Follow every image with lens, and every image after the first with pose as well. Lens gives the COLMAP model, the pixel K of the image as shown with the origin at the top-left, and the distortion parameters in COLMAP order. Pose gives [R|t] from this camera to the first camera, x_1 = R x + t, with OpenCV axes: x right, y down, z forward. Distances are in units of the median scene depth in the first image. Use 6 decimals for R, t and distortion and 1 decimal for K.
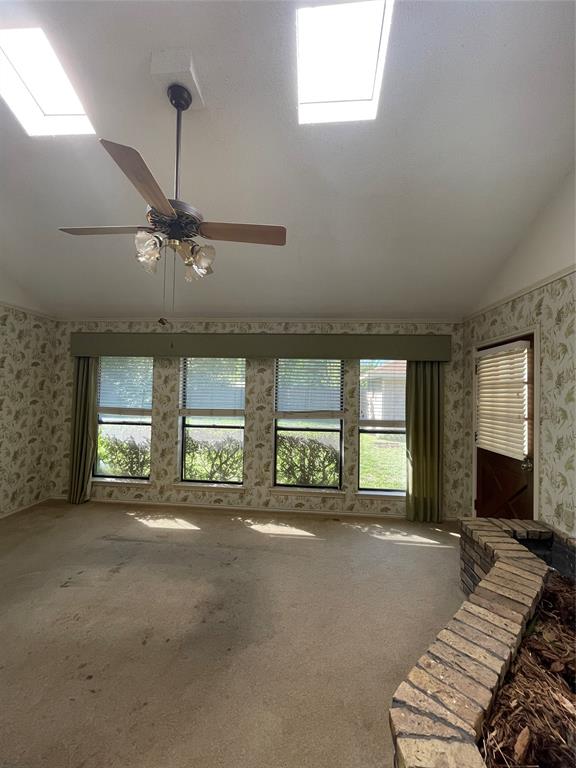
lens RADIAL K [[309.3, 0, 288.0], [0, 309.3, 384.0], [0, 0, 1]] dist [-0.005713, 0.000464]
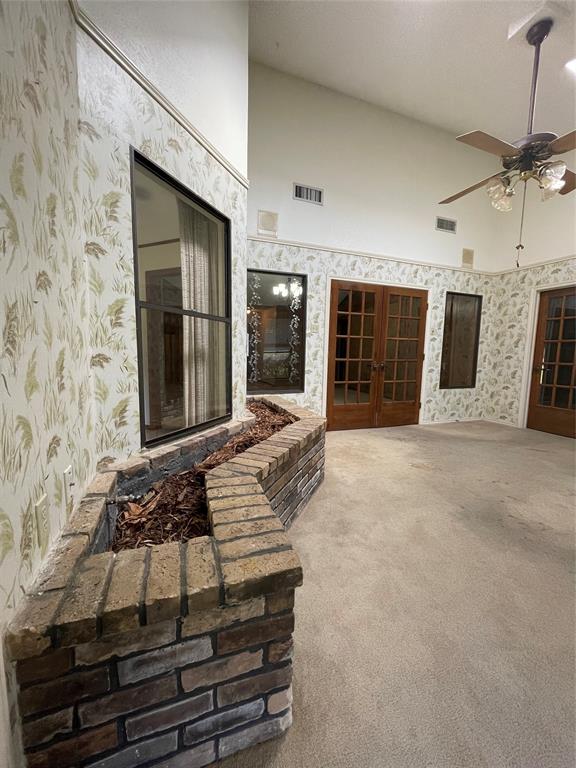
lens RADIAL K [[309.3, 0, 288.0], [0, 309.3, 384.0], [0, 0, 1]] dist [-0.005713, 0.000464]
pose [[-0.906723, 0.003111, -0.421716, 0.927516], [-0.028224, 0.997283, 0.068041, 0.274037], [0.420782, 0.073597, -0.904171, 1.694715]]
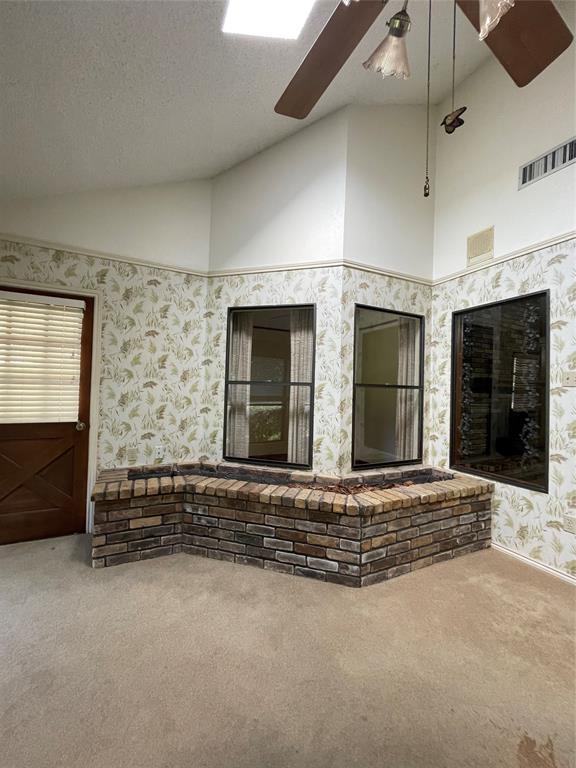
lens RADIAL K [[309.3, 0, 288.0], [0, 309.3, 384.0], [0, 0, 1]] dist [-0.005713, 0.000464]
pose [[-0.502905, -0.022705, 0.864044, -0.615338], [-0.066492, 0.997709, -0.012484, 0.132686], [-0.861781, -0.063730, -0.503262, 1.290762]]
